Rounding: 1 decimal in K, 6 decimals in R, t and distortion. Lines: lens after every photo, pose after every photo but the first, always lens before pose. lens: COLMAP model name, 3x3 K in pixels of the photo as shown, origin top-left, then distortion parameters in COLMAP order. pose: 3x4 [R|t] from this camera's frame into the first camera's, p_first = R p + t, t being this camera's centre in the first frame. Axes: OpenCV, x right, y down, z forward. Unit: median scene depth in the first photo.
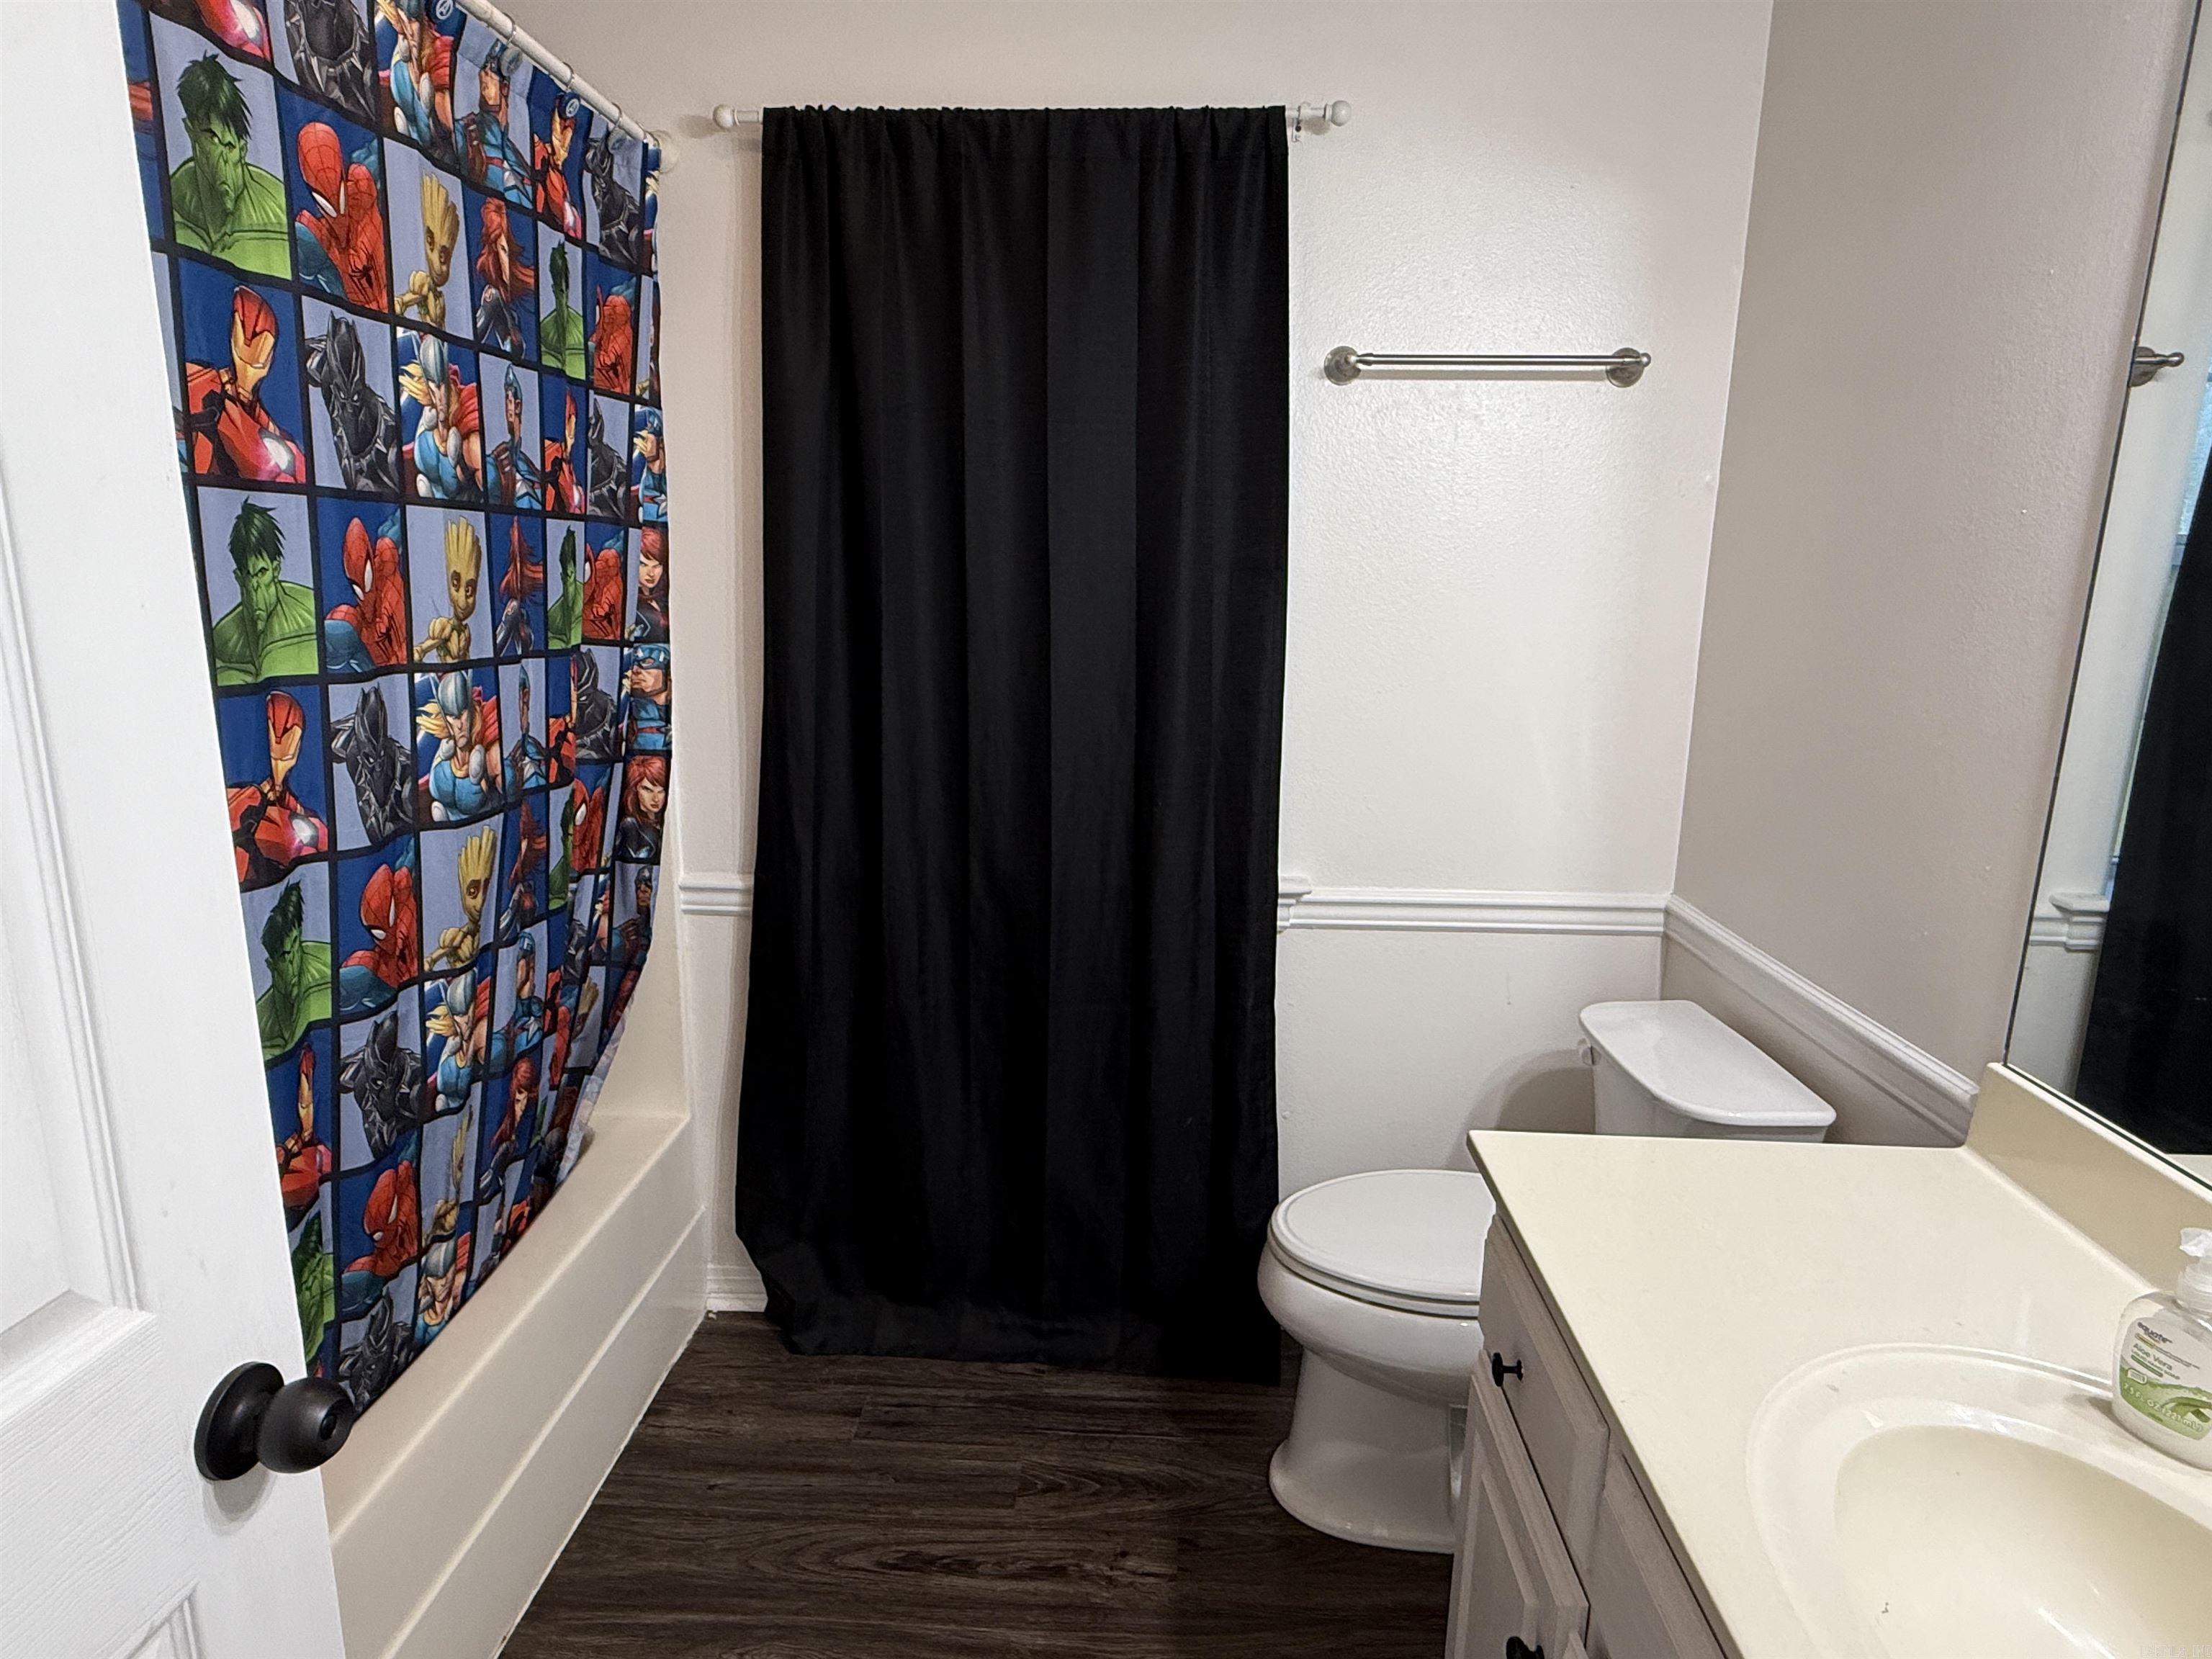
lens RADIAL K [[1225.1, 0, 1106.0], [0, 1225.1, 829.5], [0, 0, 1]] dist [-0.004393, 0.001244]
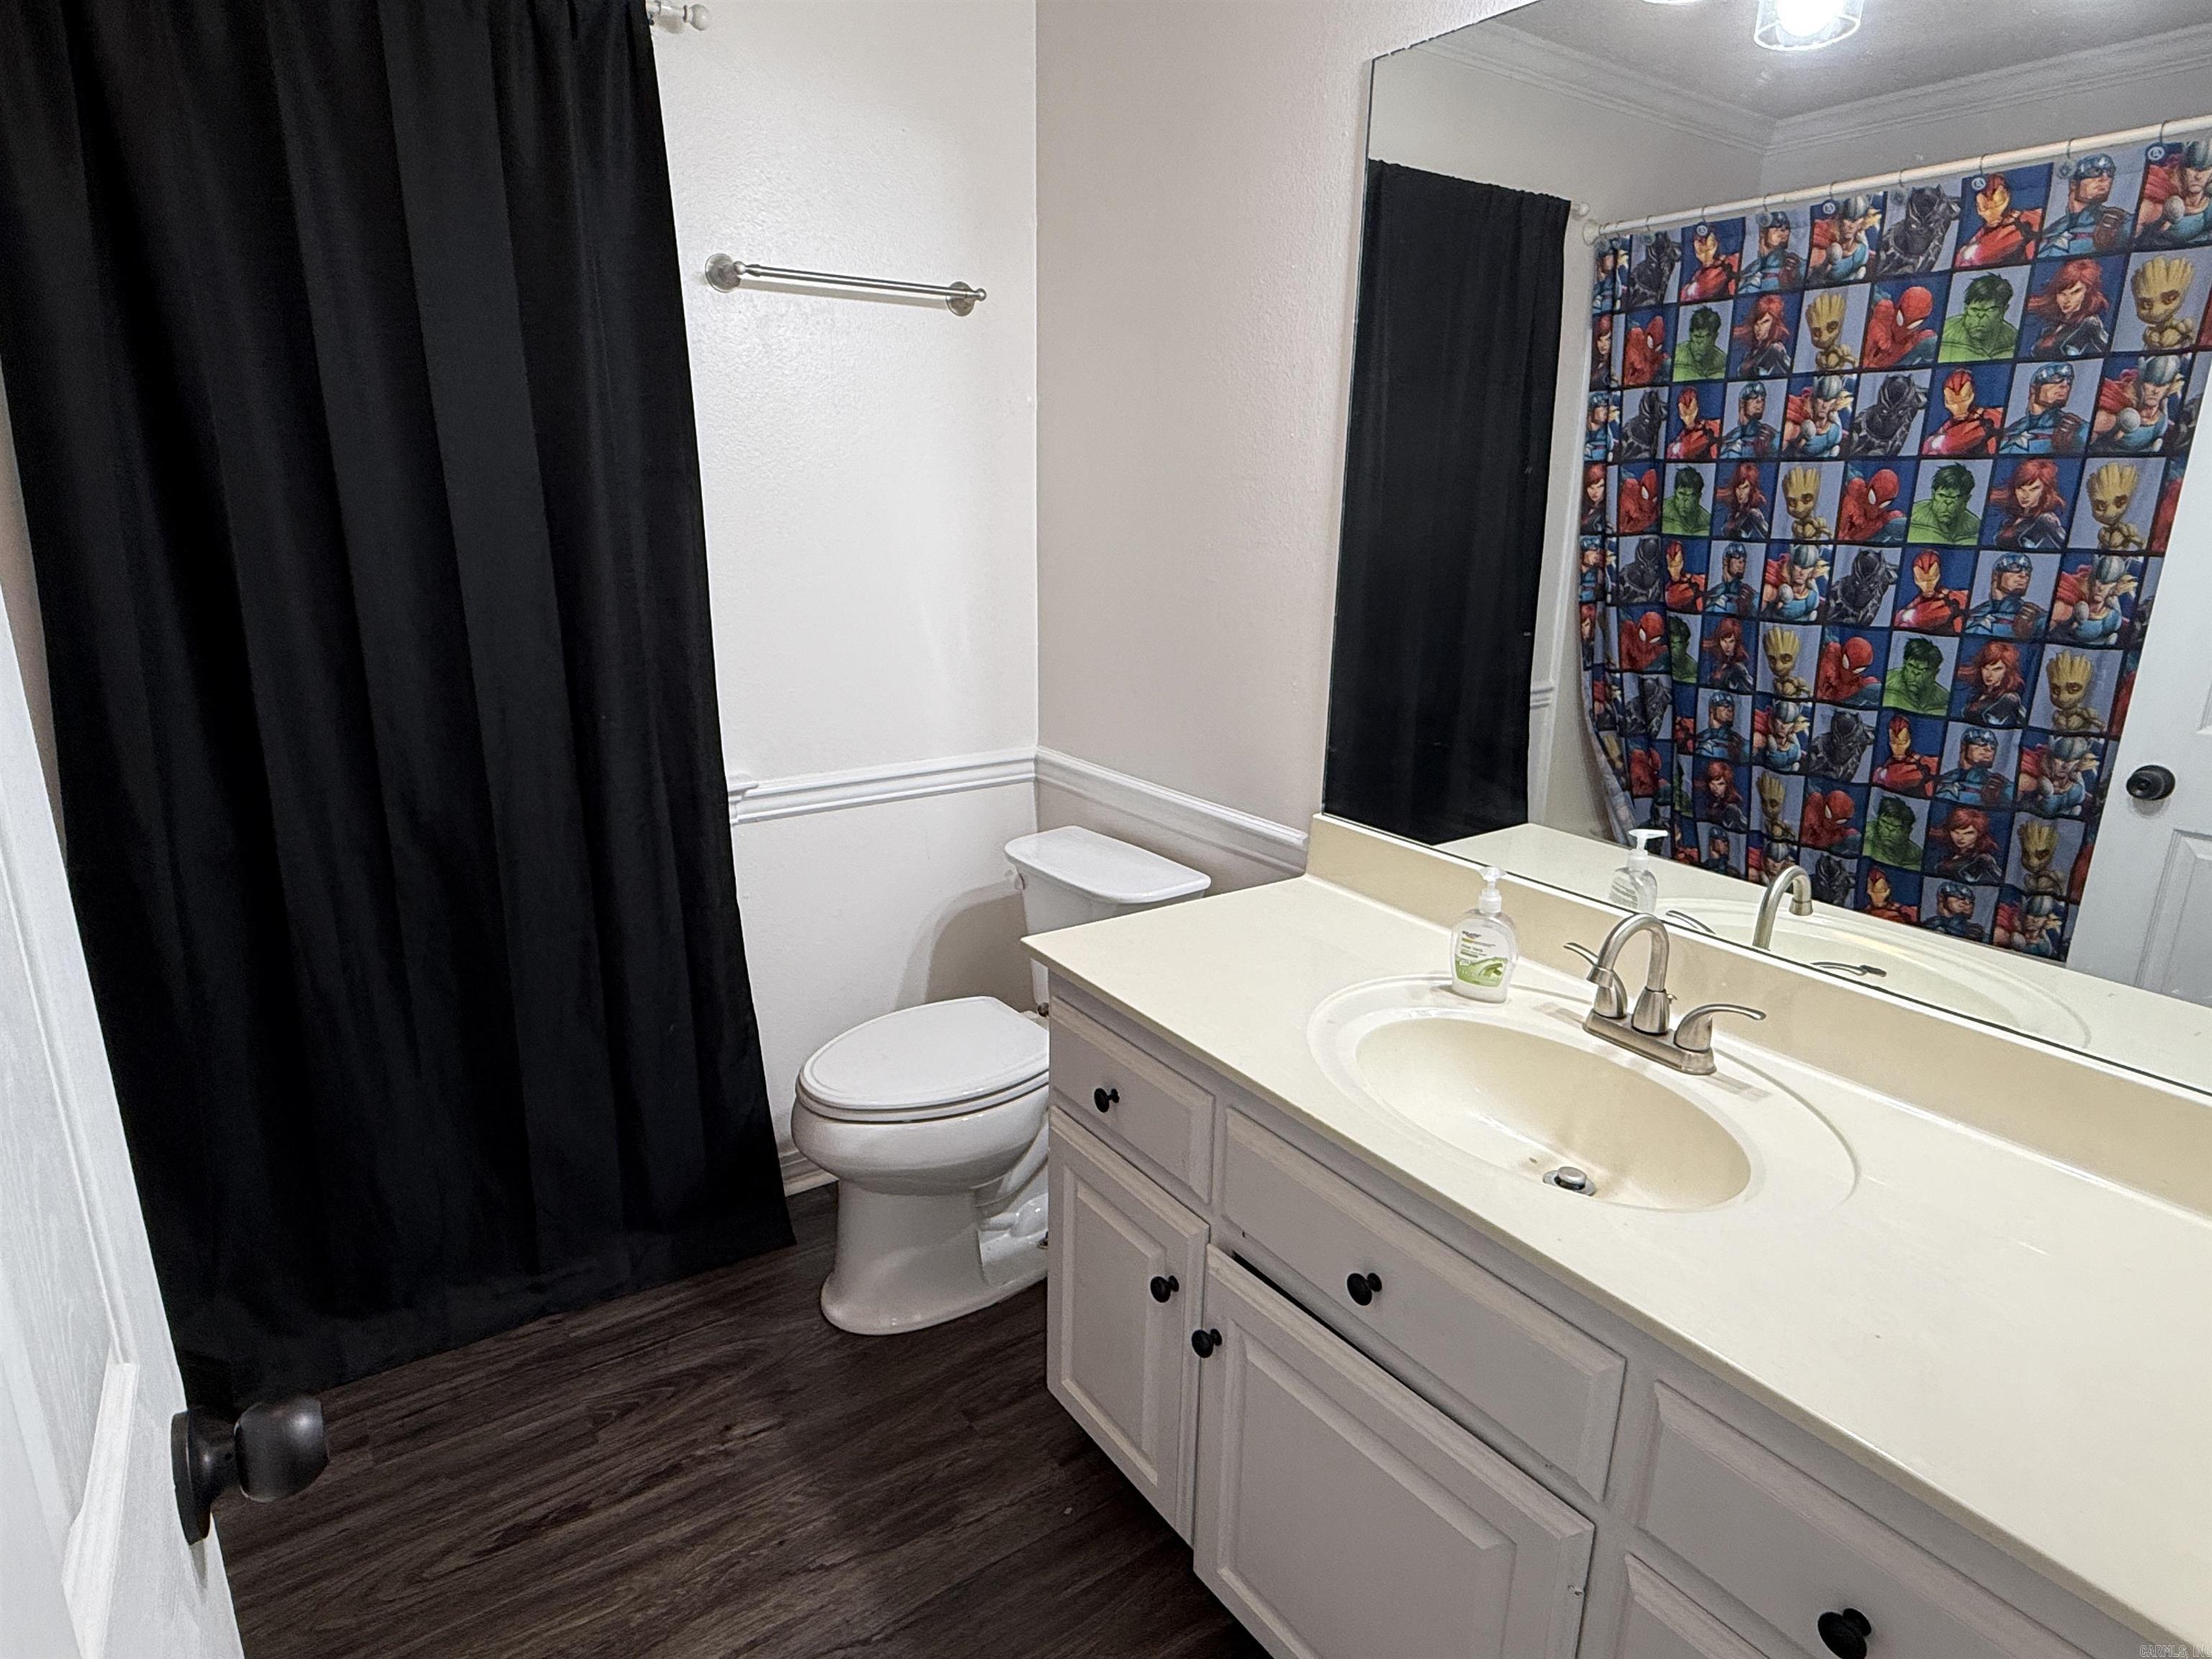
lens RADIAL K [[1225.1, 0, 1106.0], [0, 1225.1, 829.5], [0, 0, 1]] dist [-0.004393, 0.001244]
pose [[0.790855, -0.167056, 0.588762, -0.245036], [0.123488, 0.985795, 0.113835, 0.005411], [-0.599415, -0.017322, 0.800251, -0.025953]]
